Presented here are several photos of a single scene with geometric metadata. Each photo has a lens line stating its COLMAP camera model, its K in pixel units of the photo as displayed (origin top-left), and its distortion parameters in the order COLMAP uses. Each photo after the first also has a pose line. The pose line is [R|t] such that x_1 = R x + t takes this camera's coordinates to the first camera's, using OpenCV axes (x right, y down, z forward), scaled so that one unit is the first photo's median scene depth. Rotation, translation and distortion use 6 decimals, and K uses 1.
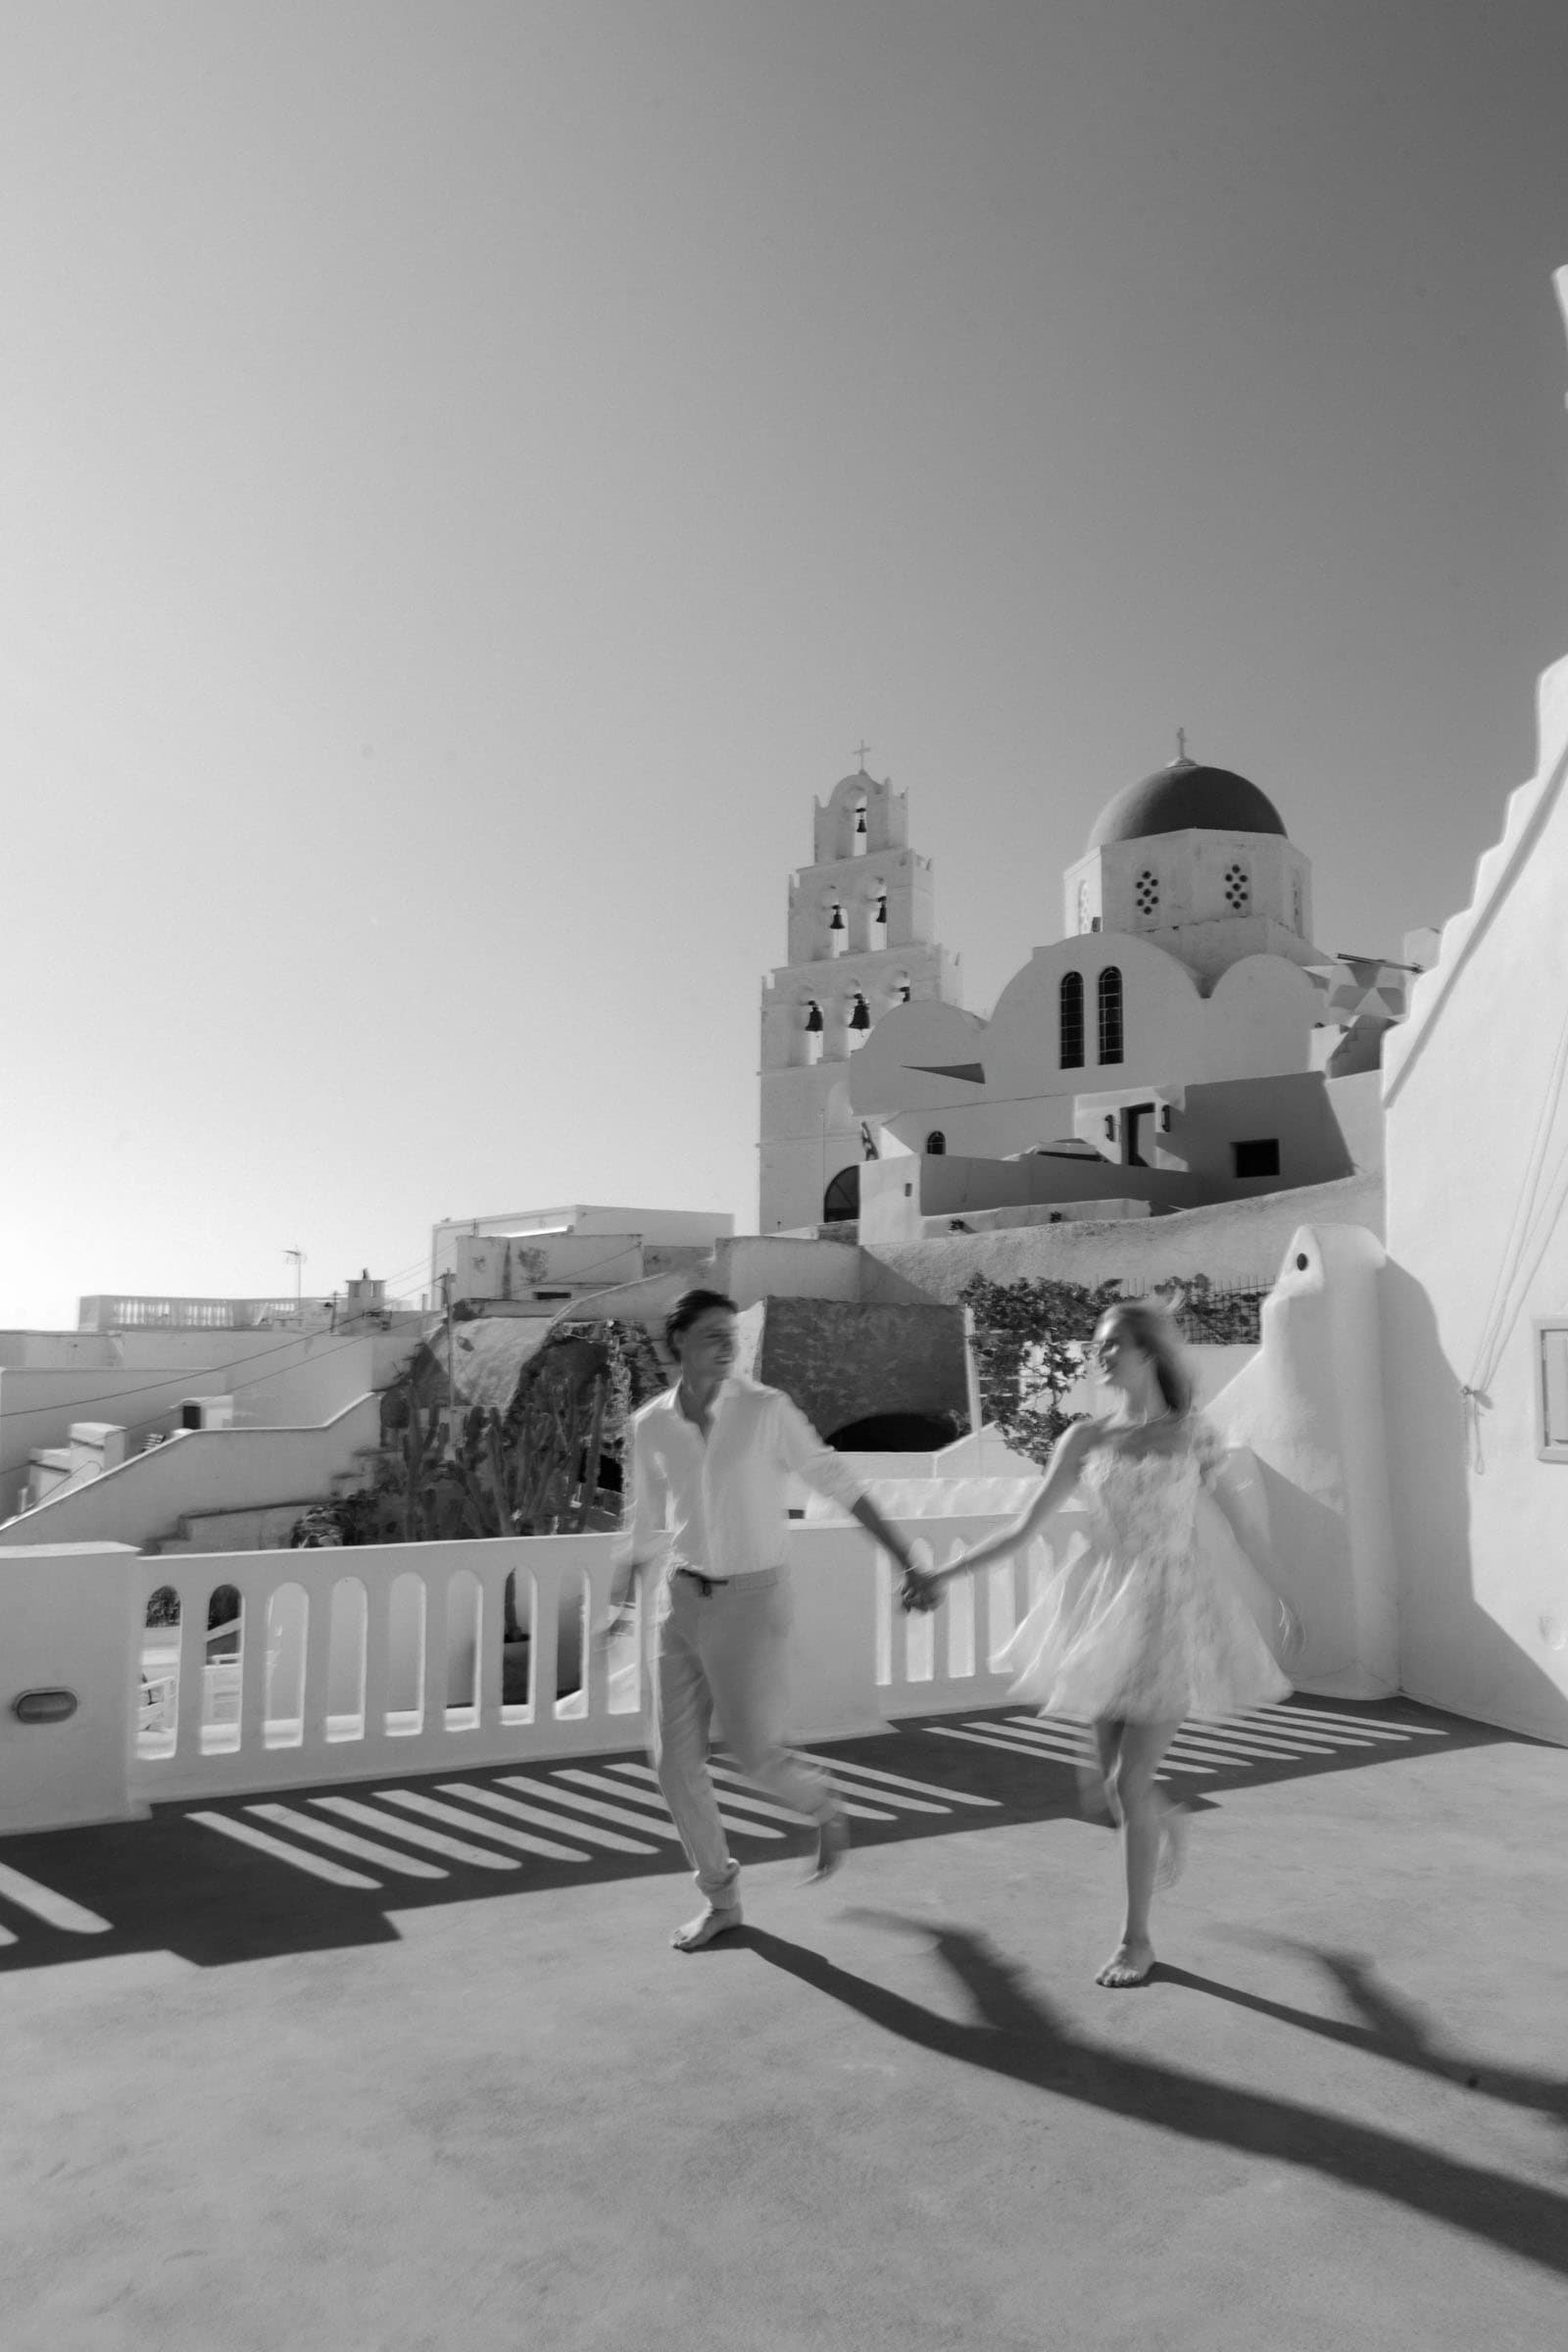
lens RADIAL K [[1837.5, 0, 784.0], [0, 1837.5, 1176.0], [0, 0, 1]] dist [-0.005177, 0.003136]
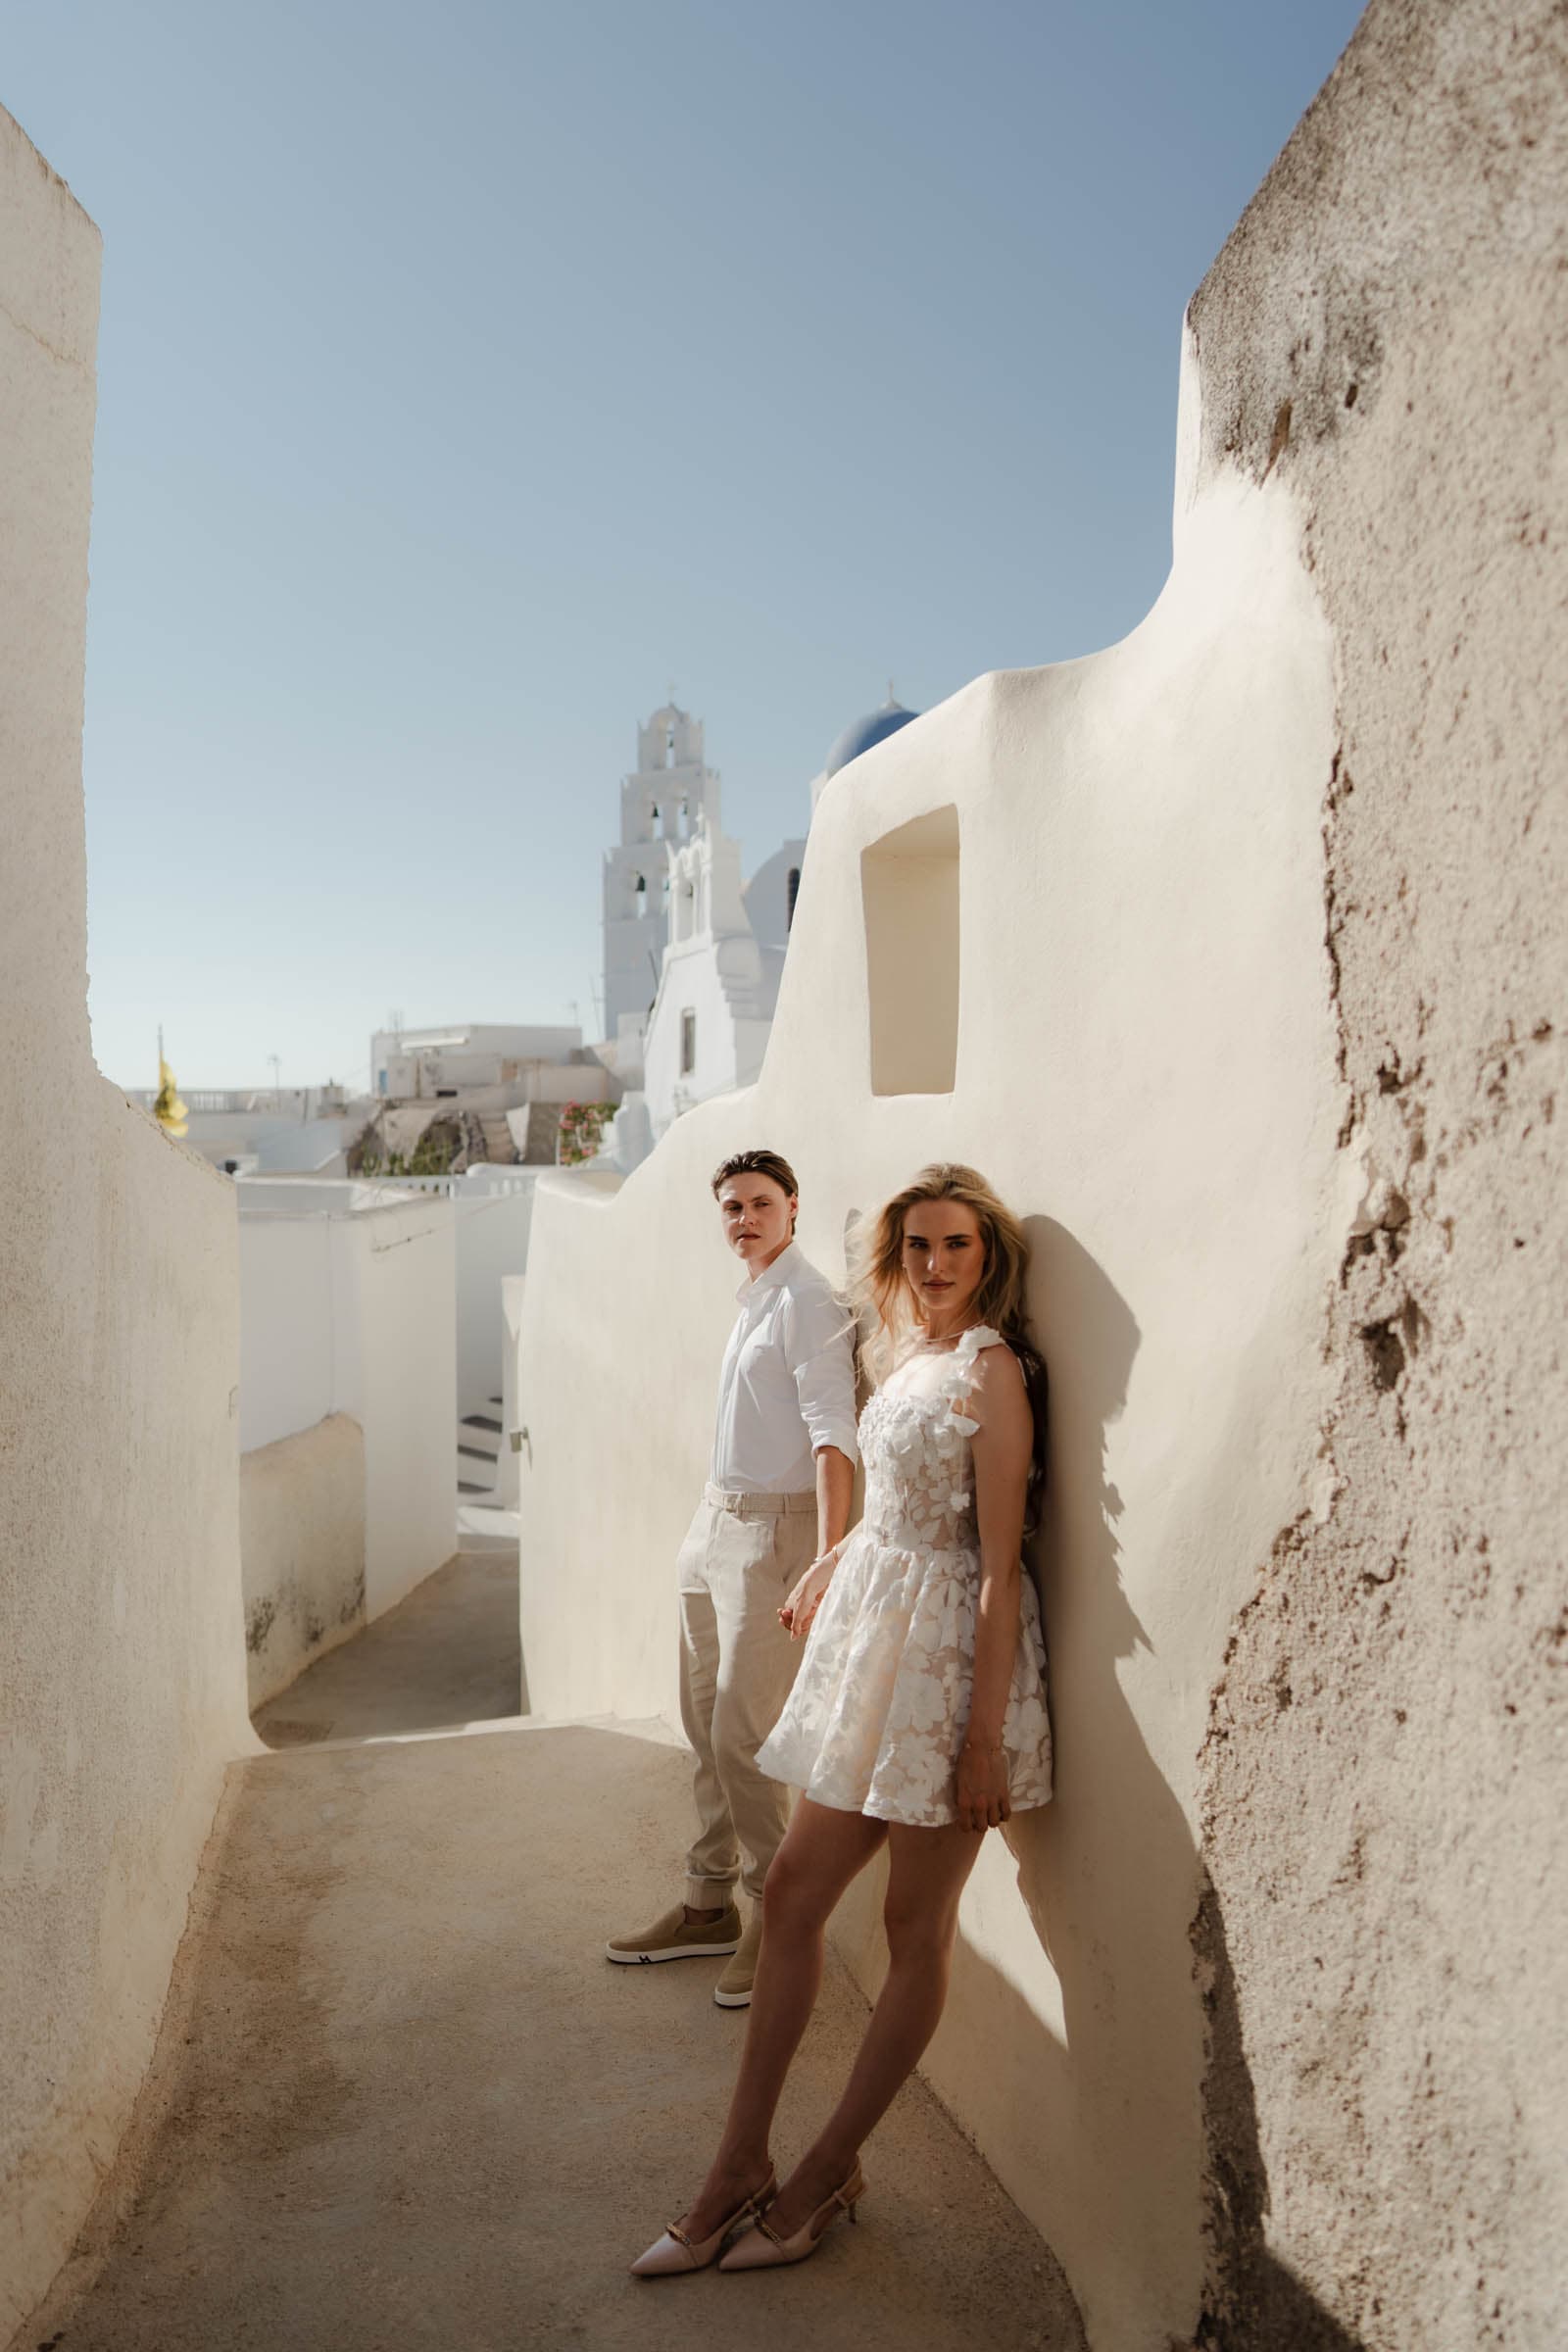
lens RADIAL K [[1837.5, 0, 784.0], [0, 1837.5, 1176.0], [0, 0, 1]] dist [-0.005177, 0.003136]
pose [[0.999430, -0.012249, 0.031448, 0.090600], [0.008145, 0.991810, 0.127460, -0.049742], [-0.032752, -0.127131, 0.991345, -0.476141]]
